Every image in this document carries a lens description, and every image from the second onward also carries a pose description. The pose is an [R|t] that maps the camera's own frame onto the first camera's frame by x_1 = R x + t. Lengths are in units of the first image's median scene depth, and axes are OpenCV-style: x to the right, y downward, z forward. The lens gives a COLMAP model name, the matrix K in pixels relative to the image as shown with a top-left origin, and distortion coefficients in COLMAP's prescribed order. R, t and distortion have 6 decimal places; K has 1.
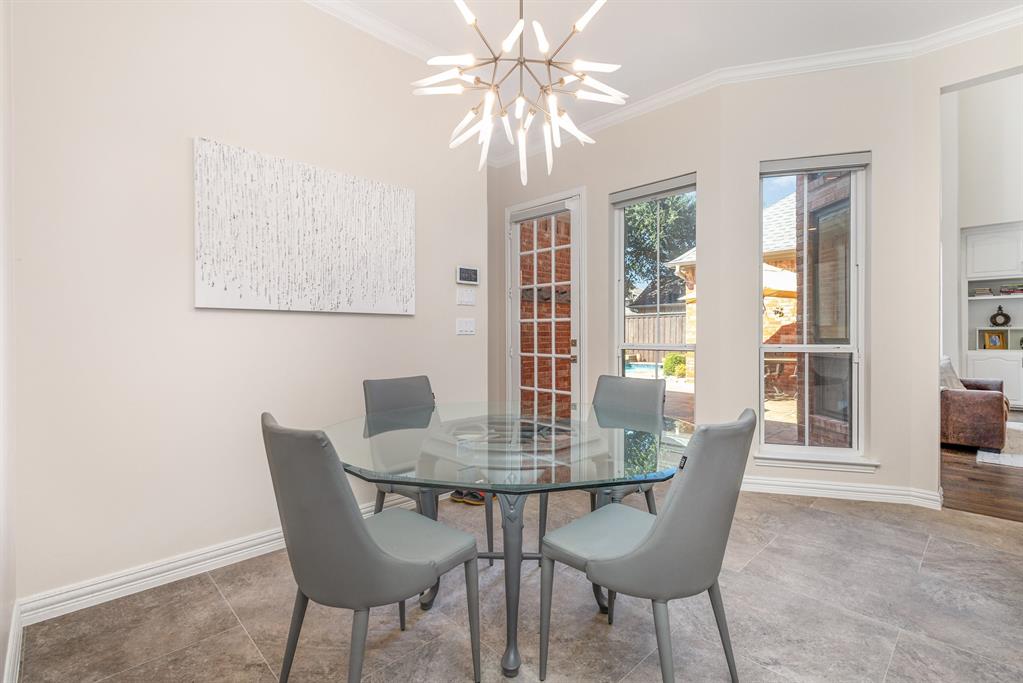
lens RADIAL K [[475.5, 0, 529.4], [0, 475.5, 342.3], [0, 0, 1]] dist [0.007657, -0.003012]
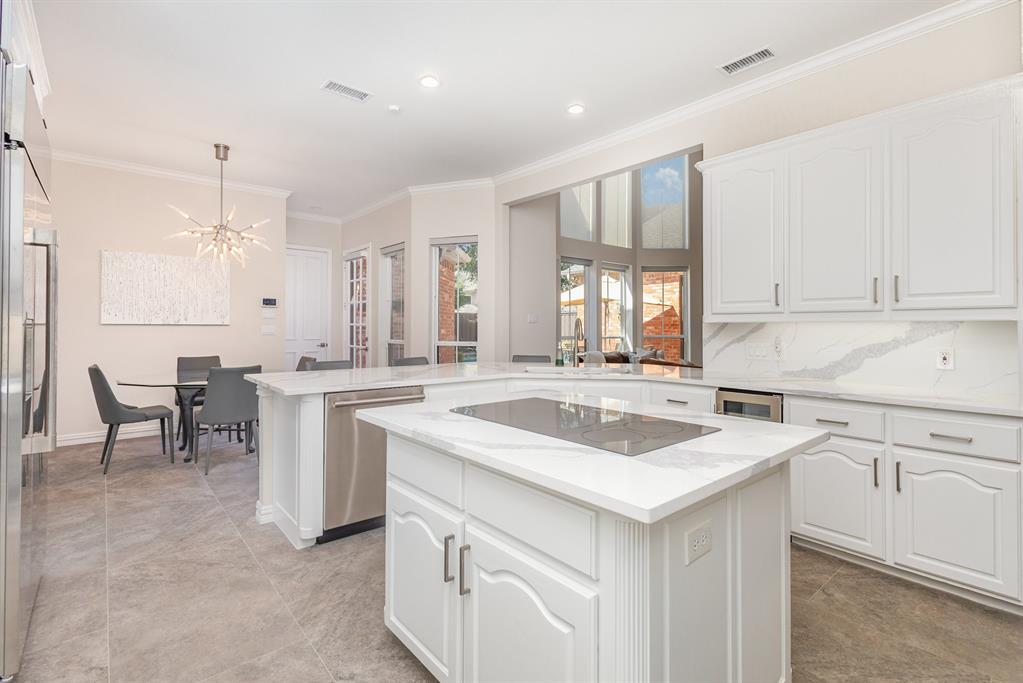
lens RADIAL K [[475.5, 0, 516.7], [0, 475.5, 330.8], [0, 0, 1]] dist [0.007657, -0.003012]
pose [[0.997649, 0.003684, -0.068435, 1.031875], [-0.004450, 0.999929, -0.011051, -0.017427], [0.068389, 0.011330, 0.997594, -0.818744]]
